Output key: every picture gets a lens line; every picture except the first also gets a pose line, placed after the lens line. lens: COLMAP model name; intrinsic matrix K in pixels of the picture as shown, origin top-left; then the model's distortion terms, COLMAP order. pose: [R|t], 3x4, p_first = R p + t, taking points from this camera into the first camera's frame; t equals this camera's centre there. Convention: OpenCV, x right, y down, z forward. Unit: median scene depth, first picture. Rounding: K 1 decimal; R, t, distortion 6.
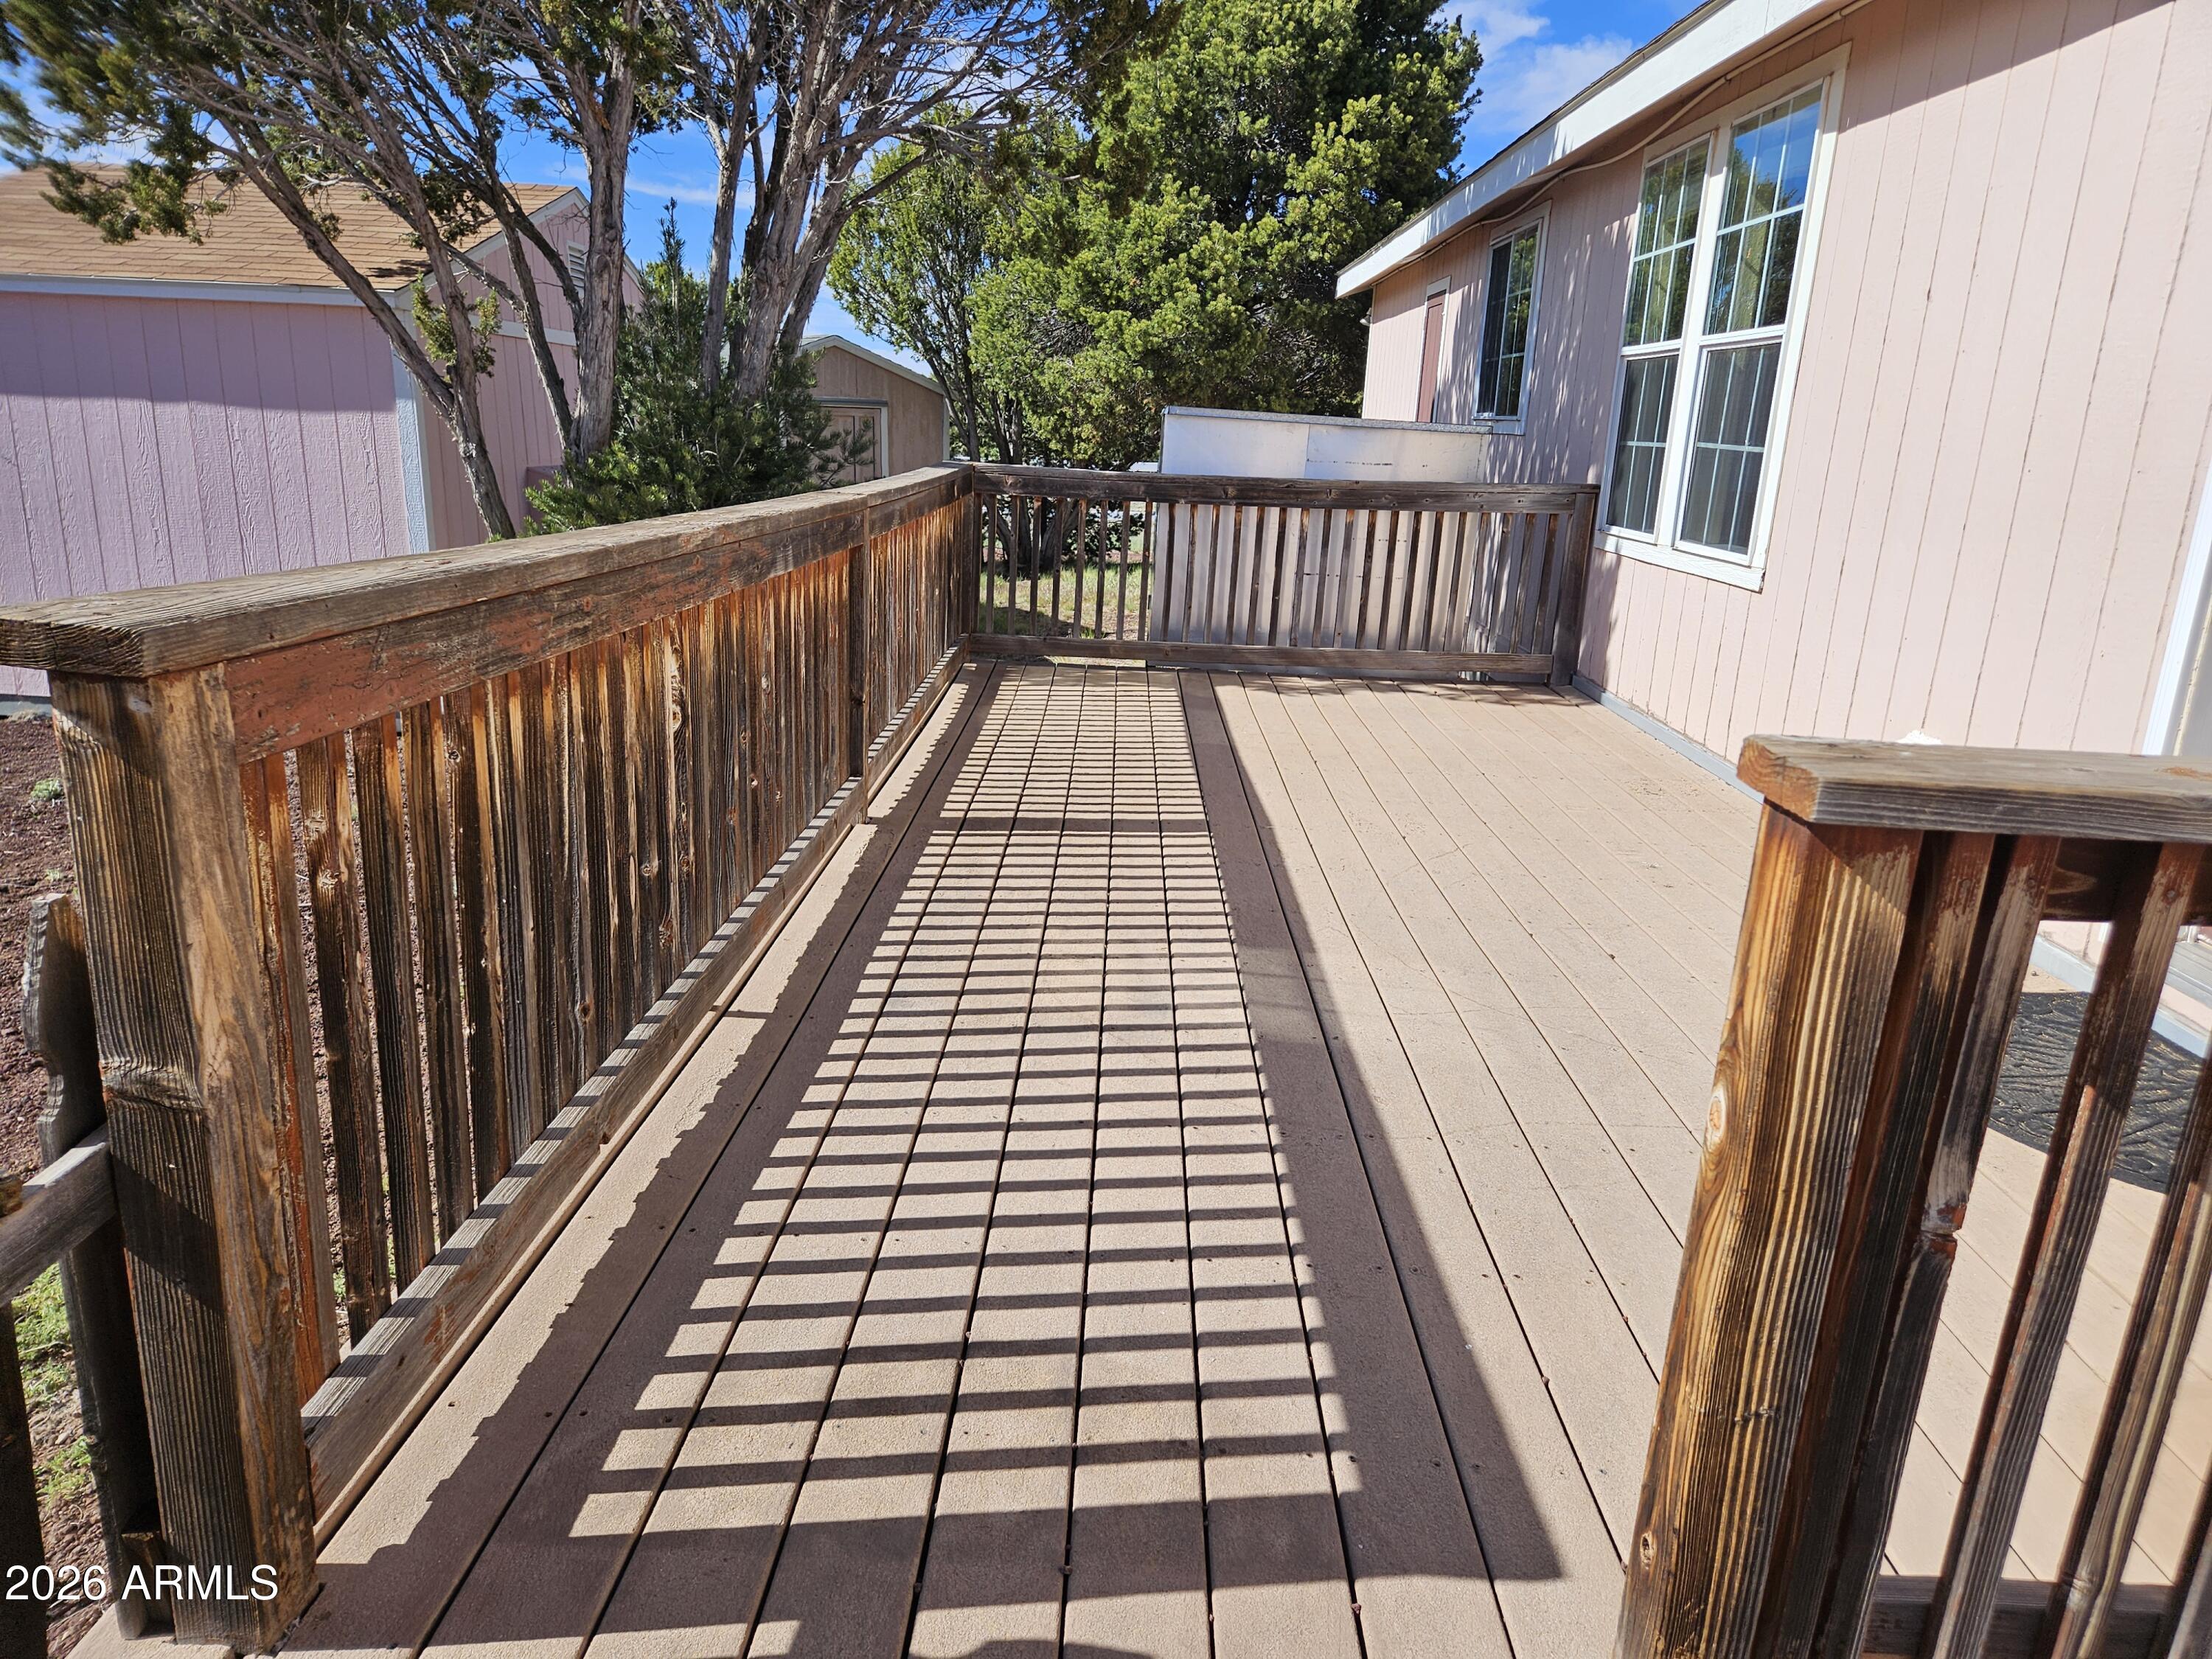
lens RADIAL K [[1467.3, 0, 1116.1], [0, 1467.3, 835.1], [0, 0, 1]] dist [0.069771, -0.053198]
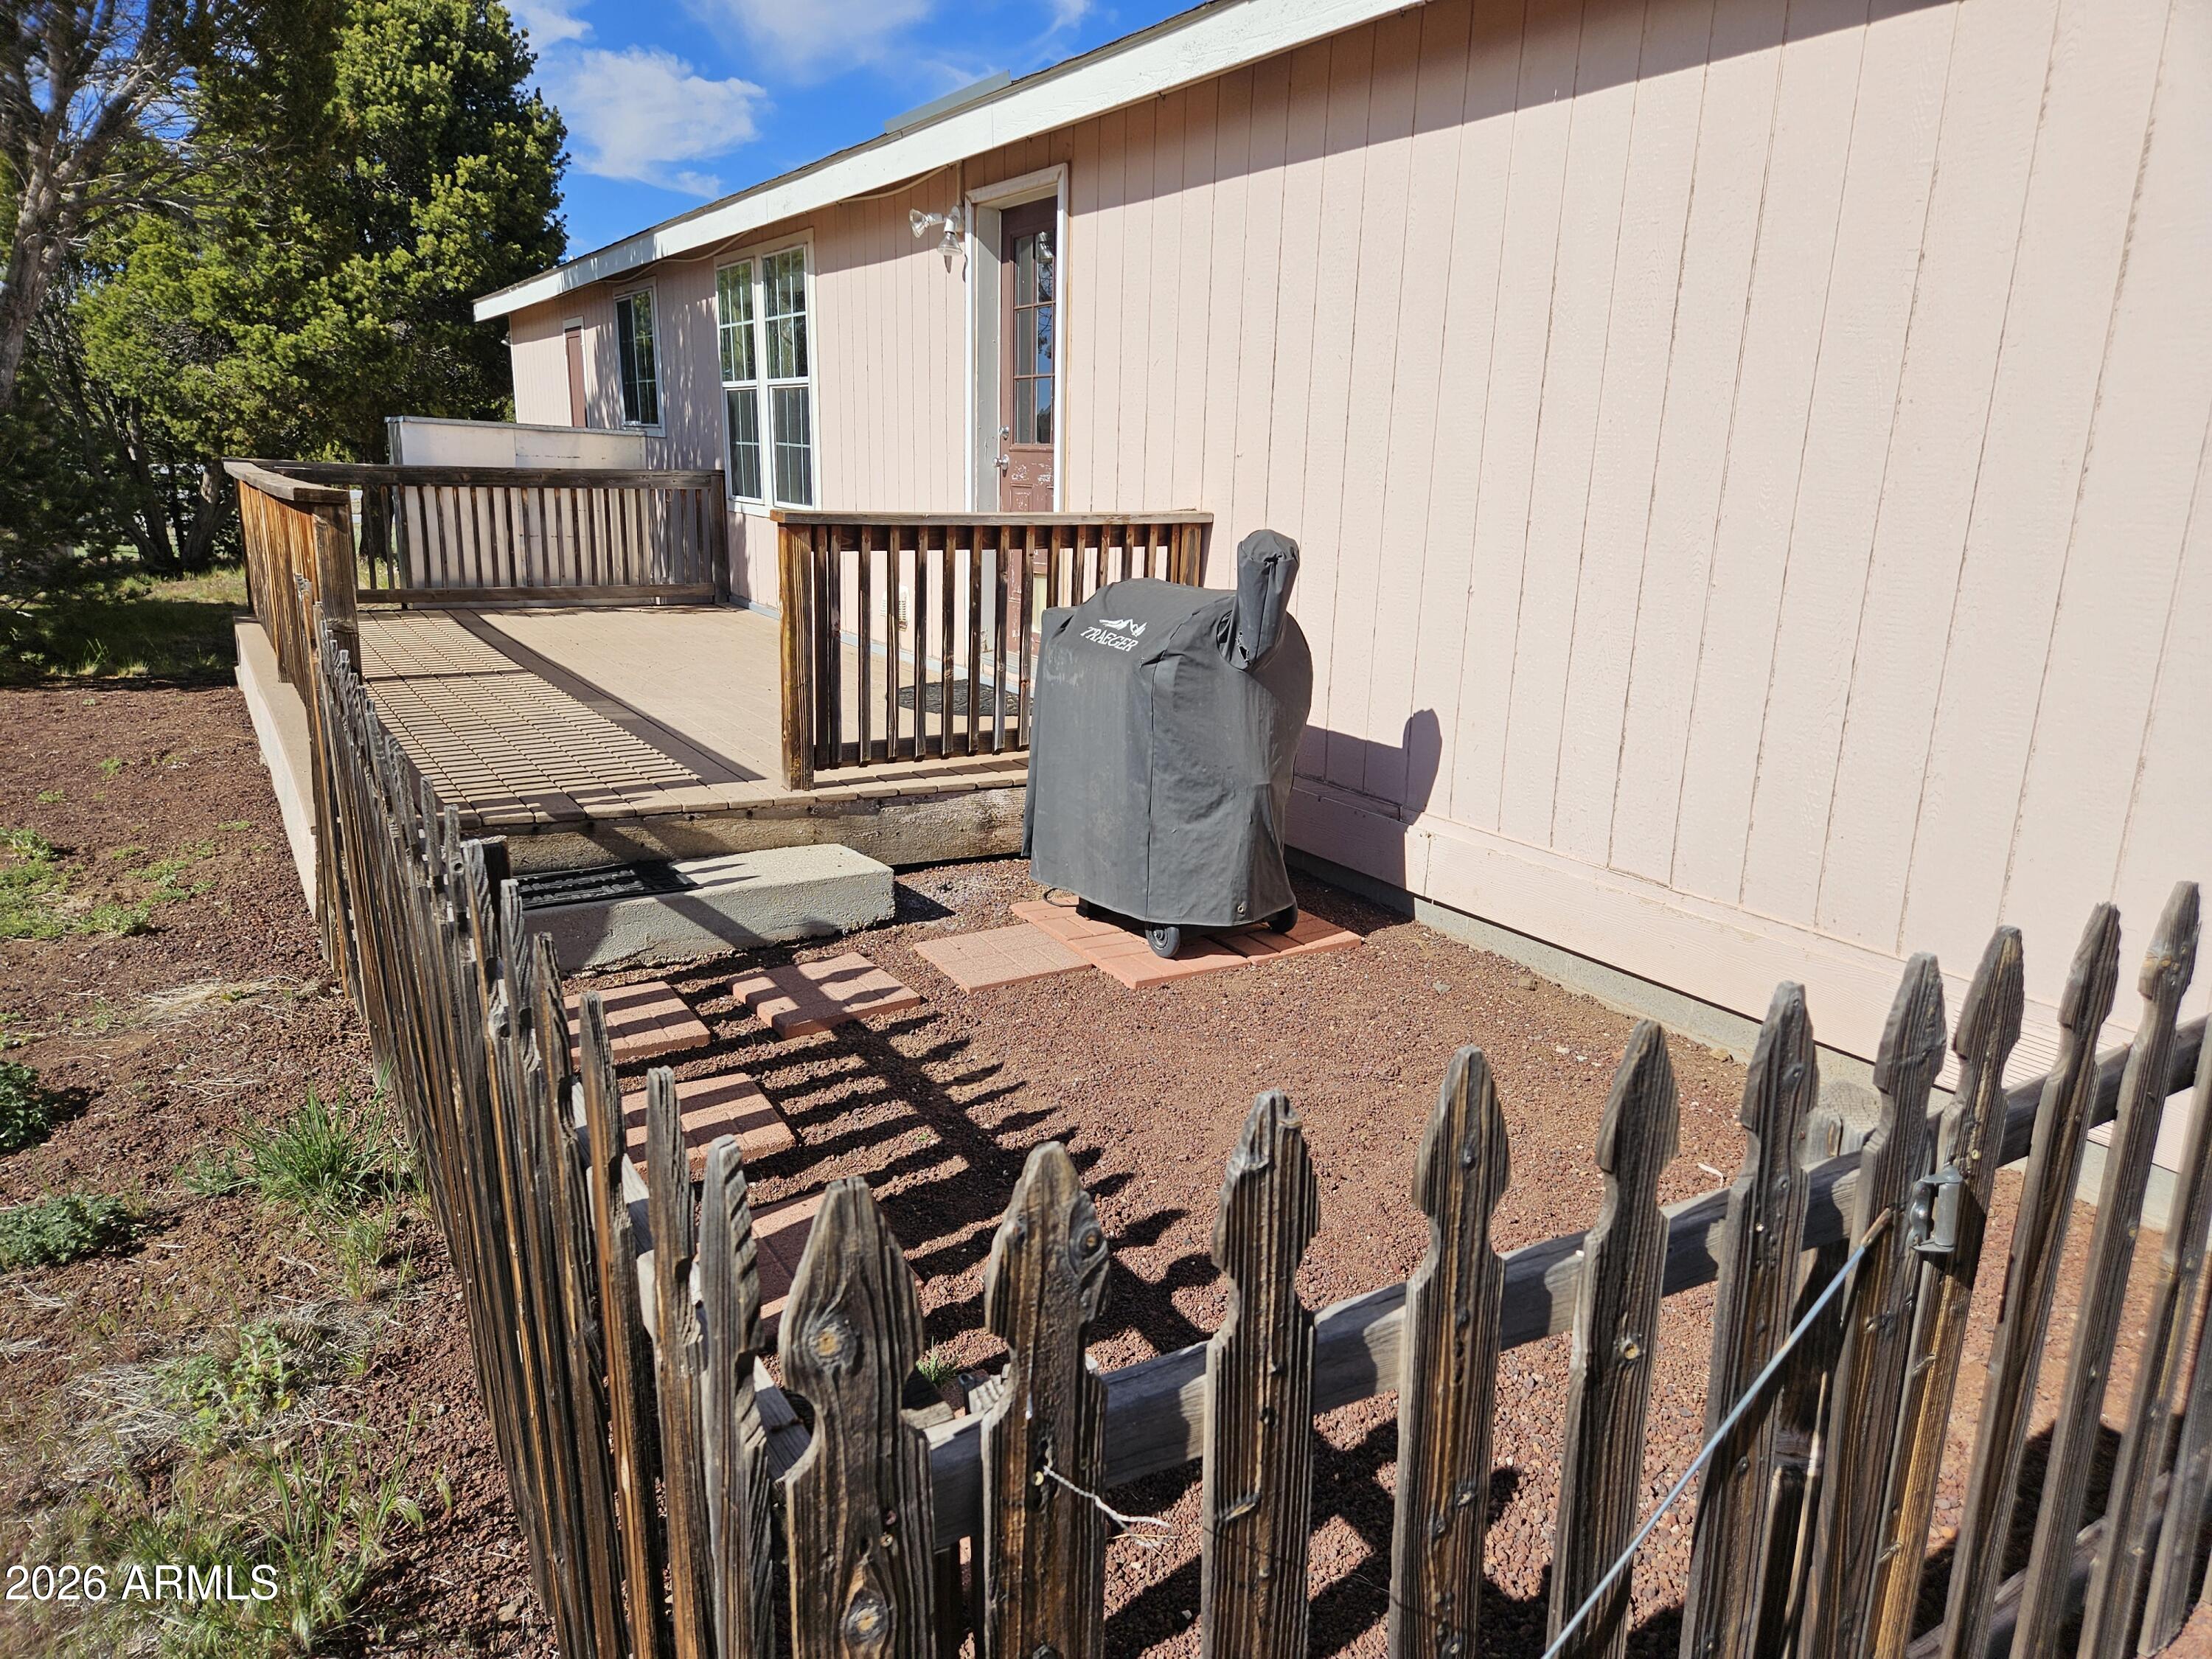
lens RADIAL K [[1467.3, 0, 1112.6], [0, 1467.3, 834.2], [0, 0, 1]] dist [0.069771, -0.053198]
pose [[0.847589, -0.149708, 0.509097, -0.089955], [0.150996, 0.987762, 0.039075, 0.073058], [-0.508716, 0.043752, 0.859822, -0.269181]]
